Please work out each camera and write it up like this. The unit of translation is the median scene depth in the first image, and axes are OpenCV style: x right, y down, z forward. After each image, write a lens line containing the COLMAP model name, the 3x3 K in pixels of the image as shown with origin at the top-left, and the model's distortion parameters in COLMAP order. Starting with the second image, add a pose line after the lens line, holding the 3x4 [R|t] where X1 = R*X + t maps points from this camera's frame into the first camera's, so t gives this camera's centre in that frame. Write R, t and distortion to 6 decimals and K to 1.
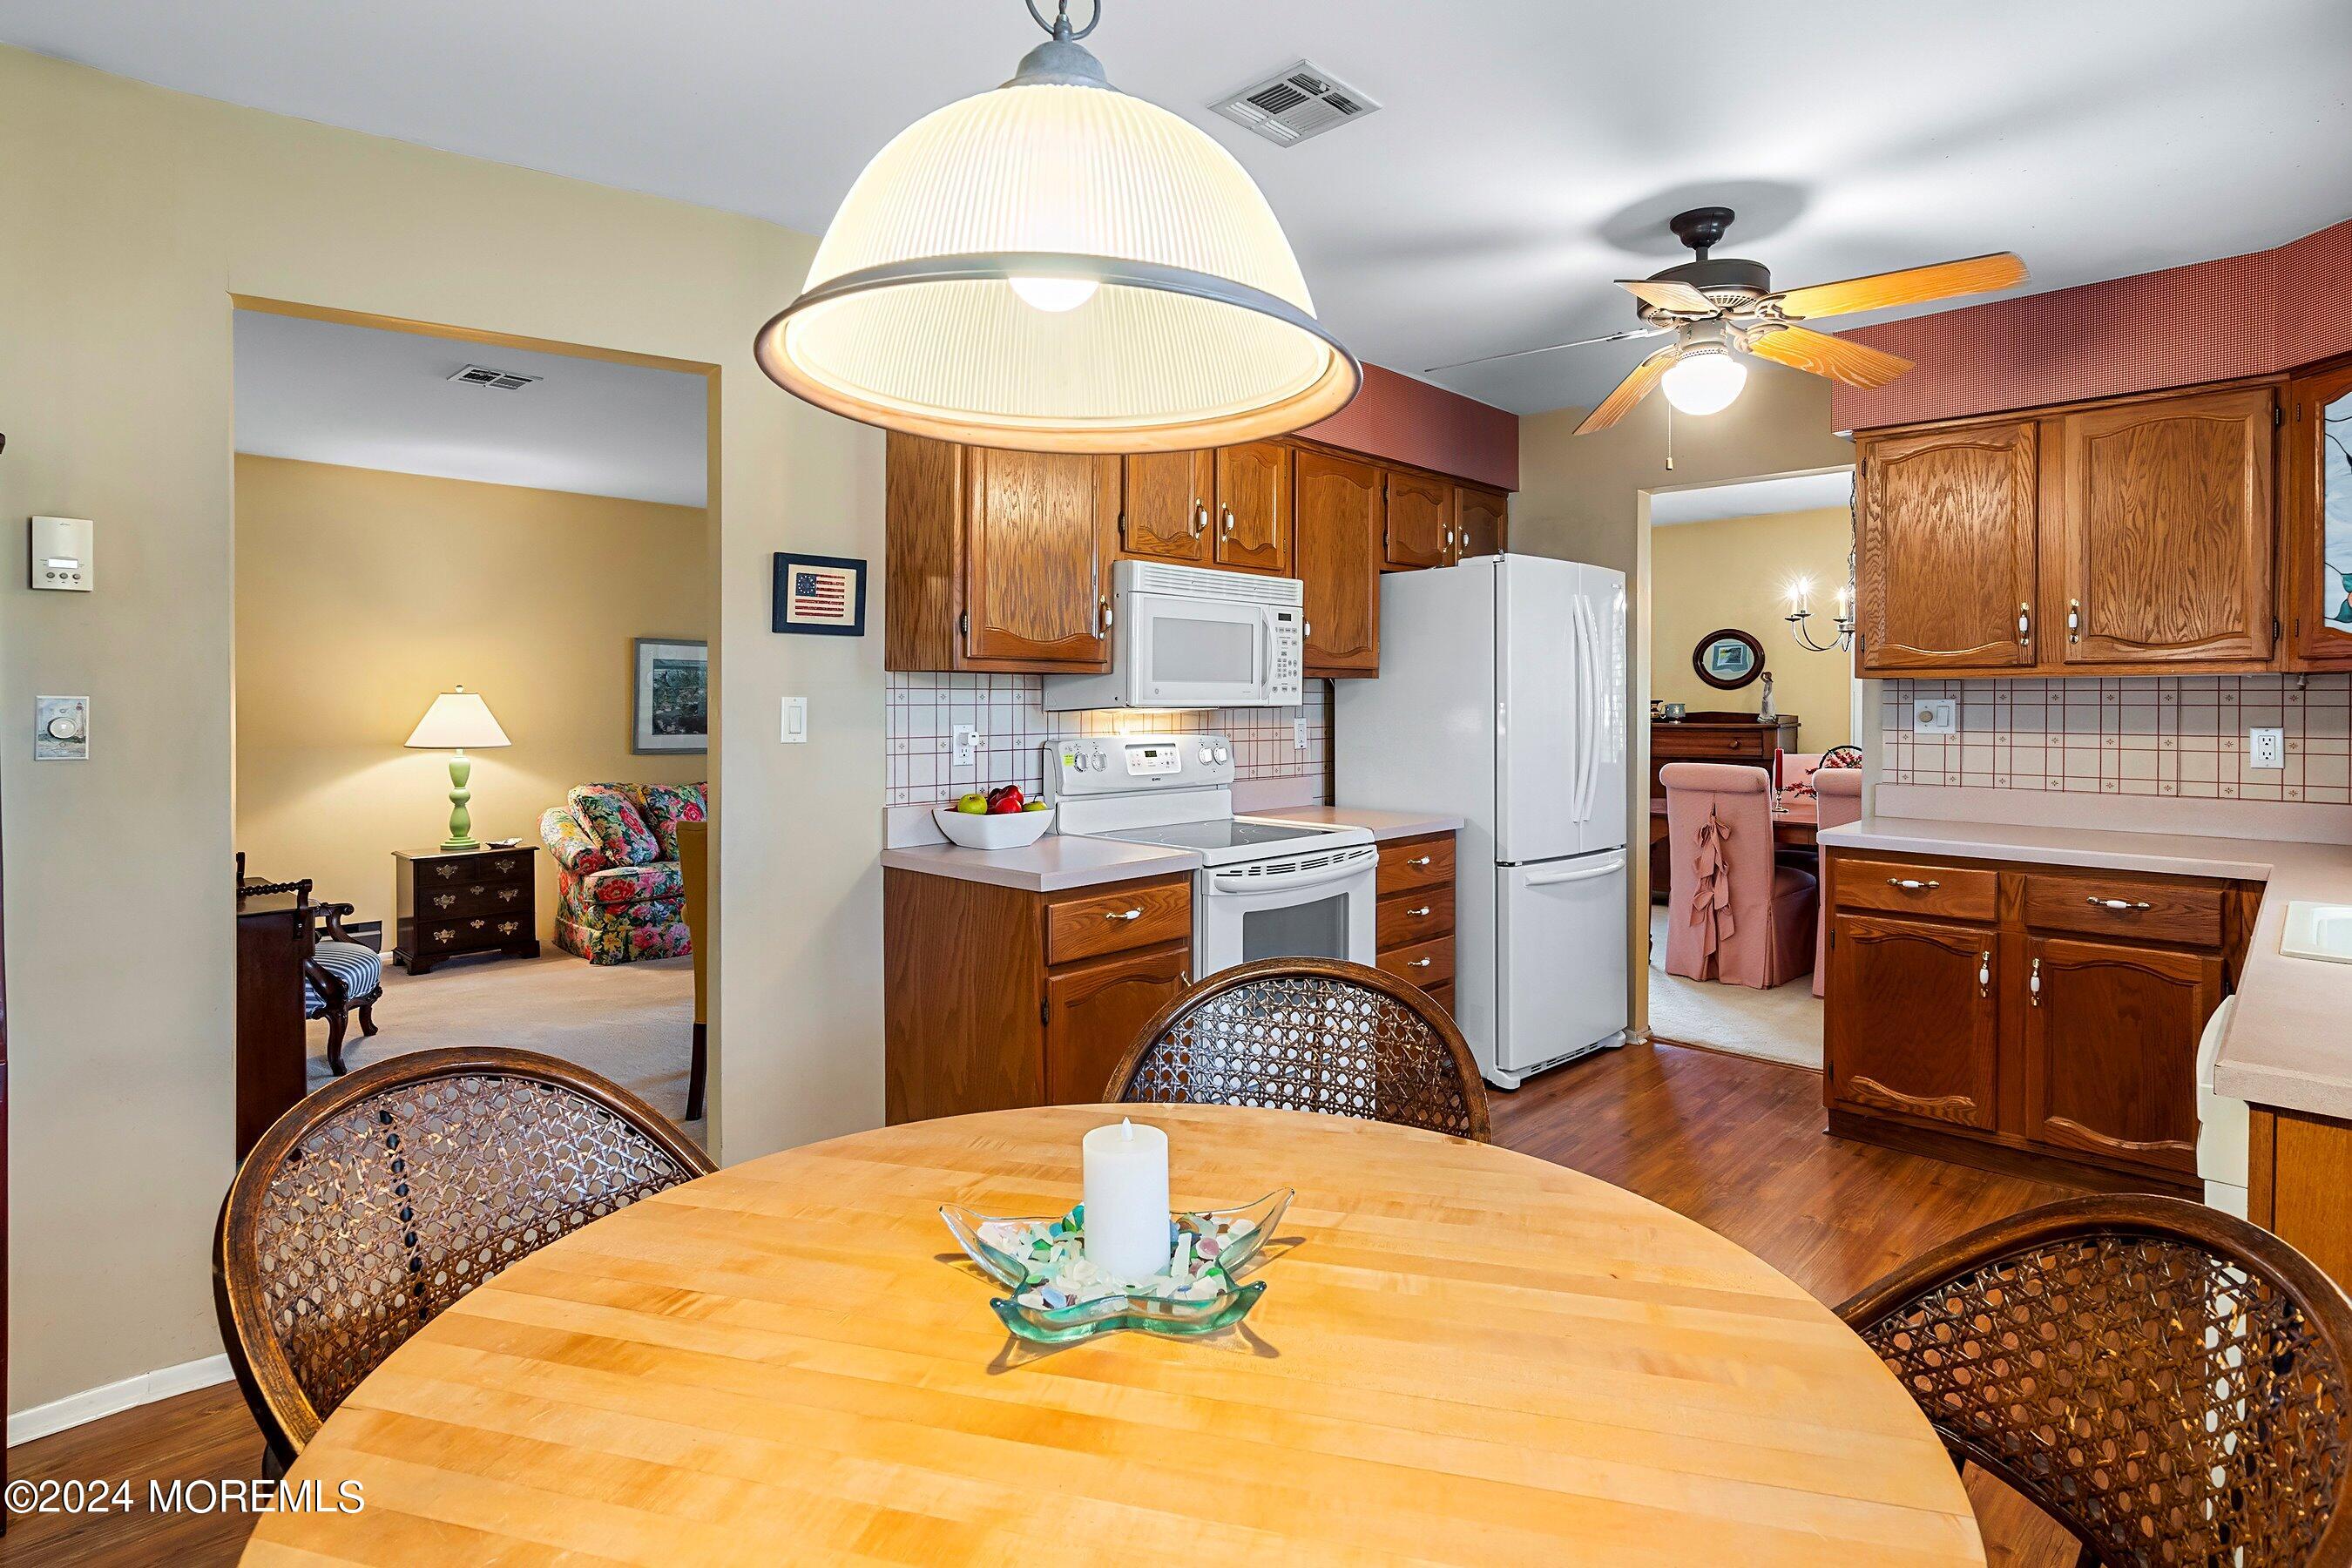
lens RADIAL K [[1208.8, 0, 1165.3], [0, 1208.8, 706.9], [0, 0, 1]] dist [0.002933, 0.001071]
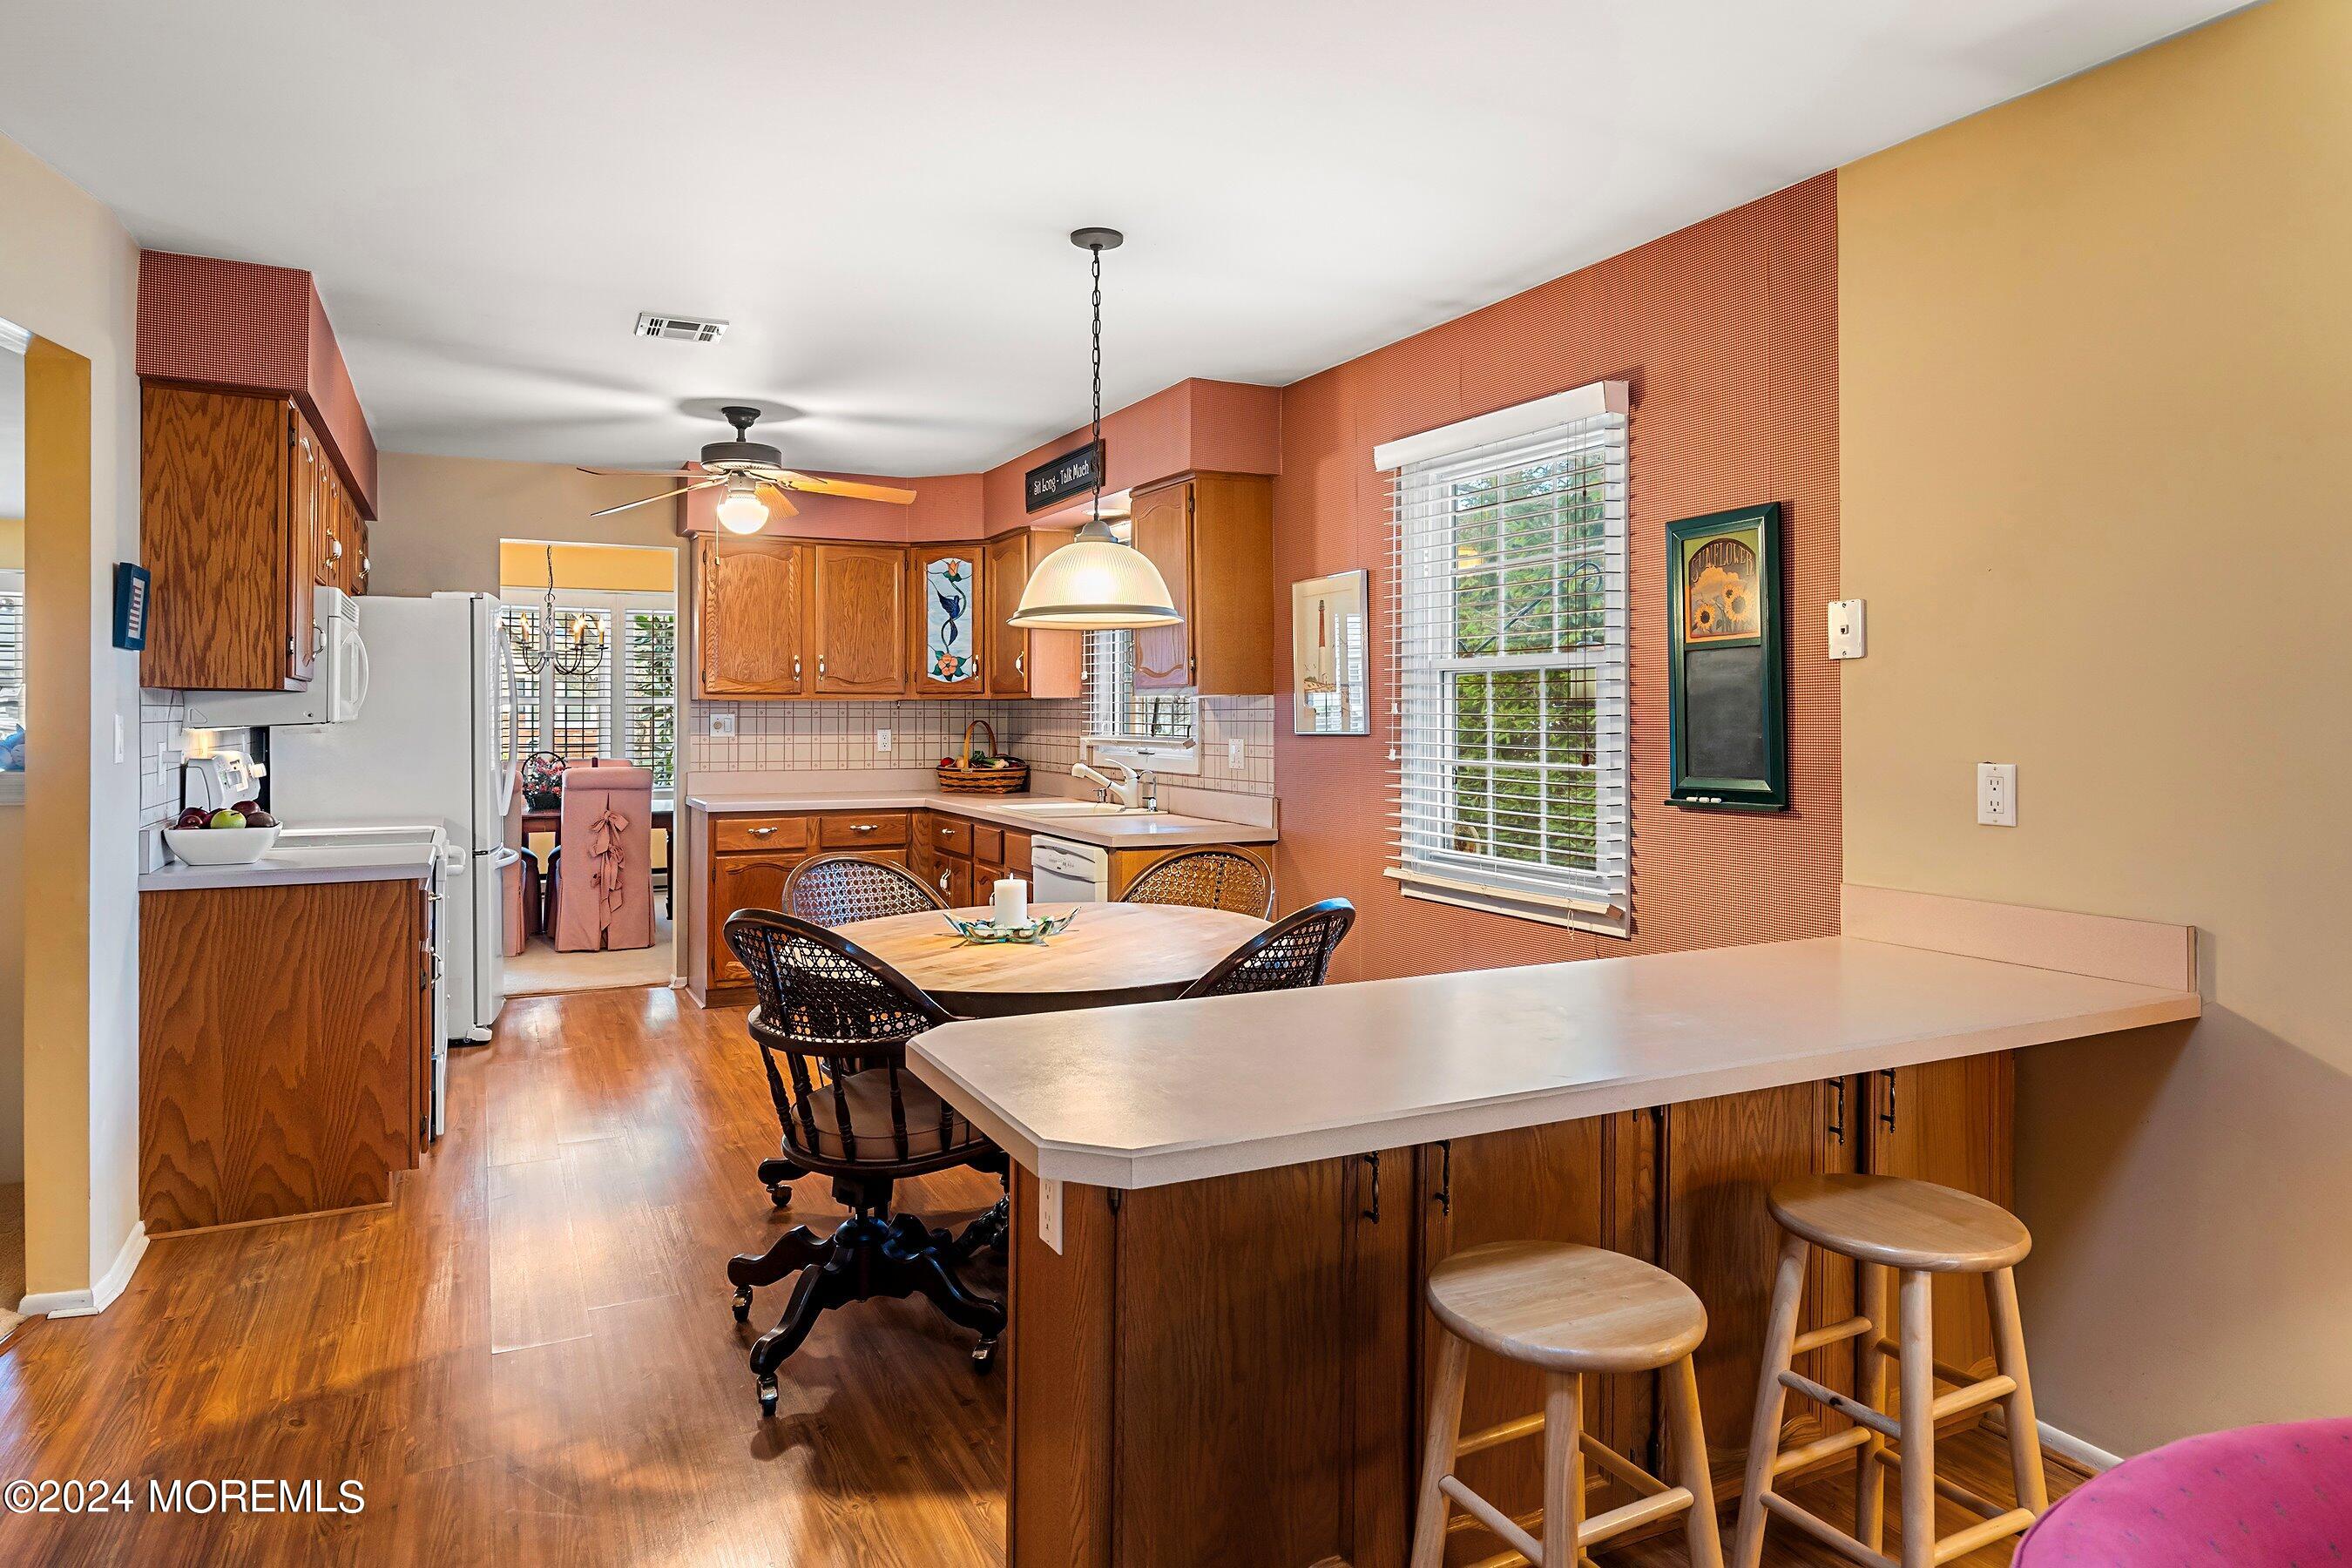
lens RADIAL K [[1396.4, 0, 1172.1], [0, 1396.4, 703.9], [0, 0, 1]] dist [0.002598, 0.000987]
pose [[0.338217, 0.004731, 0.941056, -0.909835], [0.005360, 0.999961, -0.006953, -0.003738], [-0.941053, 0.007396, 0.338179, -0.120626]]
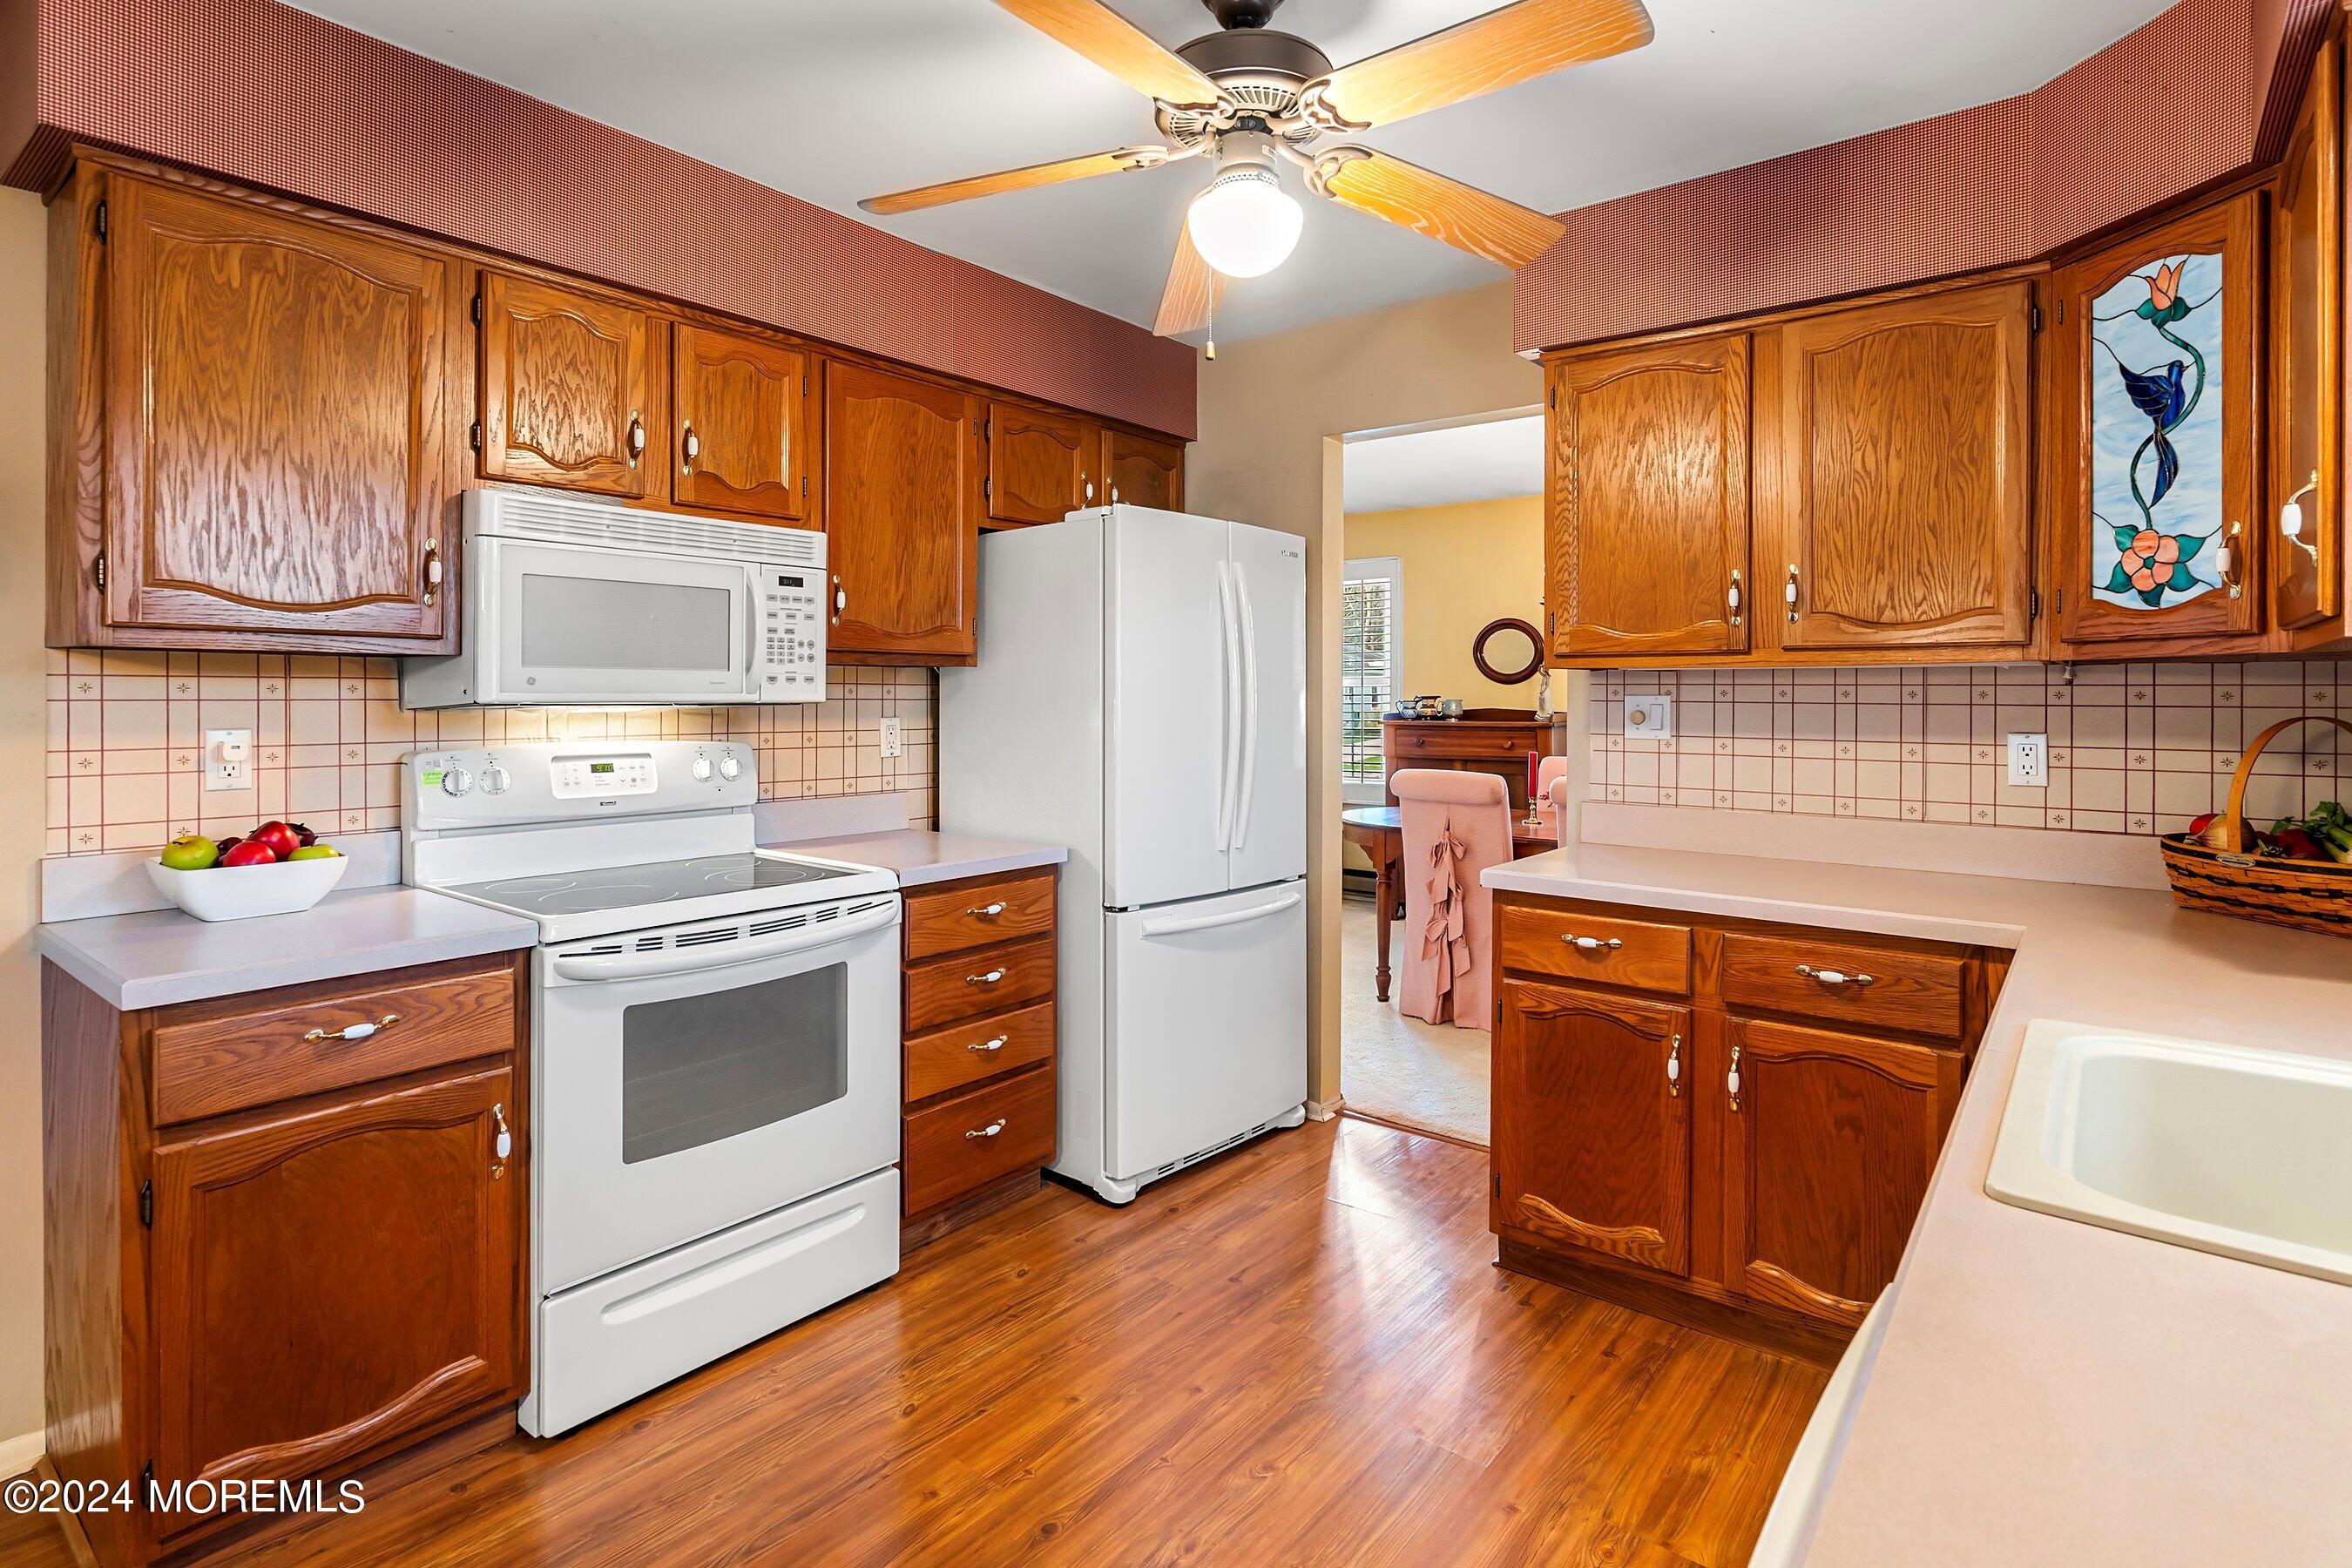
lens RADIAL K [[1182.1, 0, 1171.0], [0, 1182.1, 695.3], [0, 0, 1]] dist [0.002384, 0.000589]
pose [[0.995994, 0.002669, 0.089386, 0.289287], [-0.002200, 0.999983, -0.005353, -0.001913], [-0.089398, 0.005135, 0.995983, 0.289112]]
